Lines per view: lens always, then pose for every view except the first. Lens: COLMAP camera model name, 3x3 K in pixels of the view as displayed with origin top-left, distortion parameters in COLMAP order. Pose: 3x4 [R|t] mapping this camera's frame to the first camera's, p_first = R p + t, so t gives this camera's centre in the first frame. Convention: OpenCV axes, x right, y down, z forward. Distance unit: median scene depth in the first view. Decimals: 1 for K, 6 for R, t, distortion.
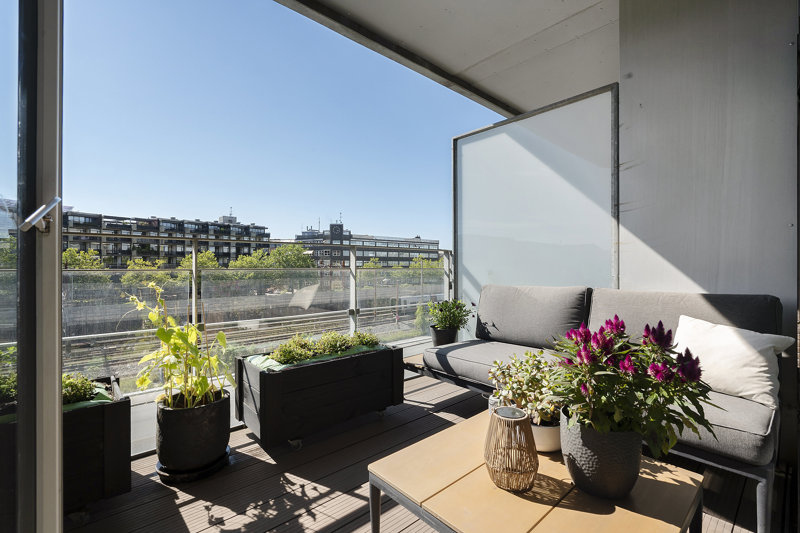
lens RADIAL K [[361.9, 0, 400.0], [0, 361.9, 266.5], [0, 0, 1]] dist [-0.017220, 0.000133]
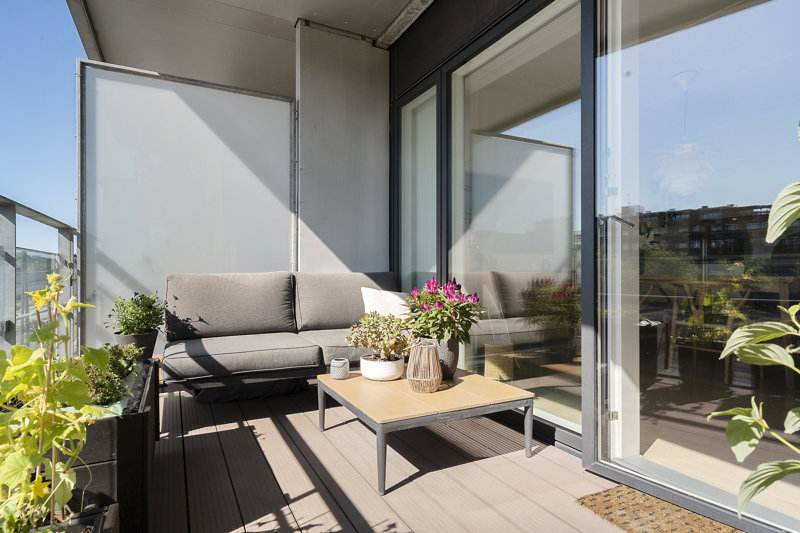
lens RADIAL K [[443.9, 0, 400.0], [0, 443.9, 266.5], [0, 0, 1]] dist [0.002593, 0.000251]
pose [[0.251649, 0.001979, 0.967817, -0.709854], [0.002355, 0.999994, -0.002657, 0.044852], [-0.967816, 0.002948, 0.251643, 0.306072]]
